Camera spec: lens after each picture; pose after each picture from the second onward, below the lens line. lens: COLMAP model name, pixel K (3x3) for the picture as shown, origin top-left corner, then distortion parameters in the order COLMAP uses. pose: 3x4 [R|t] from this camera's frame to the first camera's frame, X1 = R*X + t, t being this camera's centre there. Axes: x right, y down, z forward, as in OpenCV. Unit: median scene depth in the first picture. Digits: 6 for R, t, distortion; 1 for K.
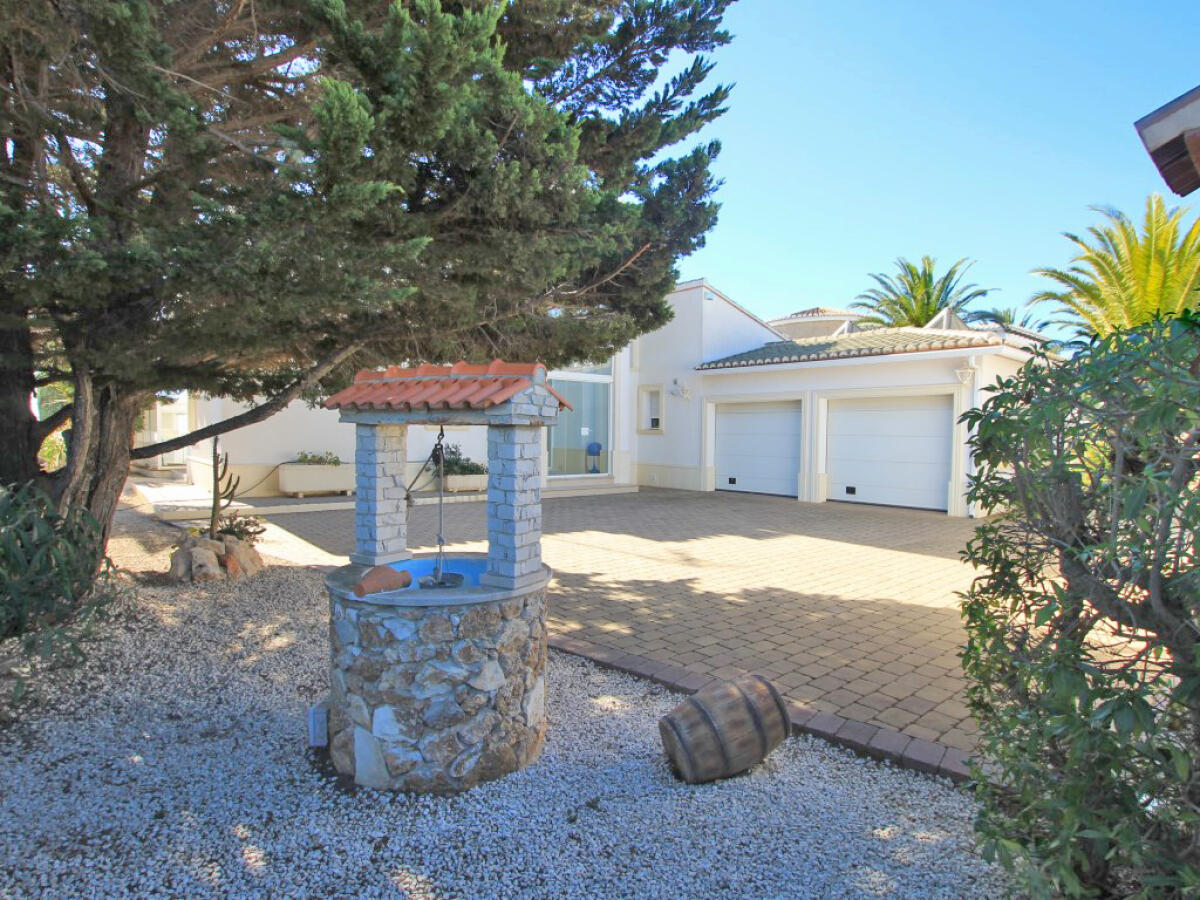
lens RADIAL K [[642.5, 0, 601.0], [0, 642.5, 451.5], [0, 0, 1]] dist [-0.025143, 0.000367]
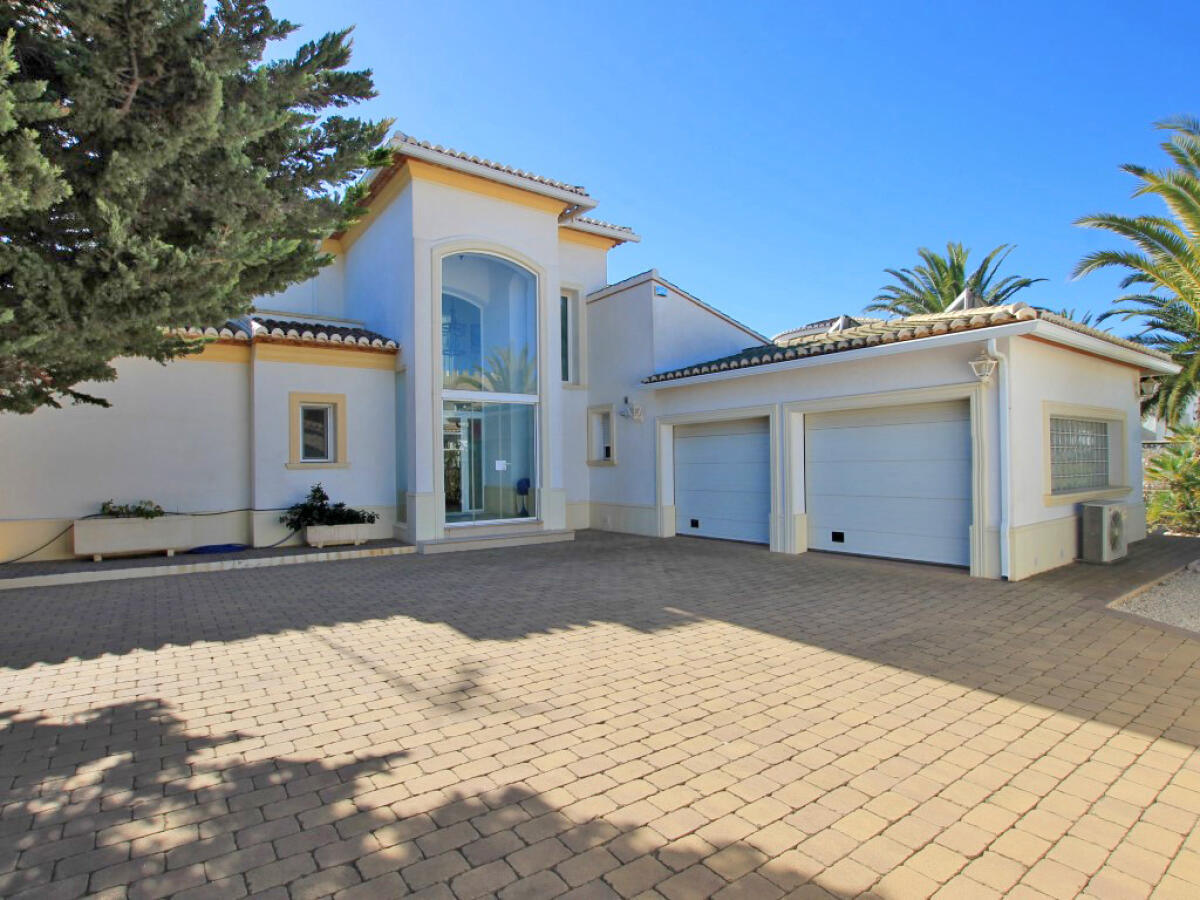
lens RADIAL K [[642.5, 0, 600.3], [0, 642.5, 452.2], [0, 0, 1]] dist [-0.025143, 0.000367]
pose [[0.996847, -0.028391, -0.074088, 0.171219], [0.024872, 0.998537, -0.048005, -0.006900], [0.075343, 0.046011, 0.996096, 0.241031]]
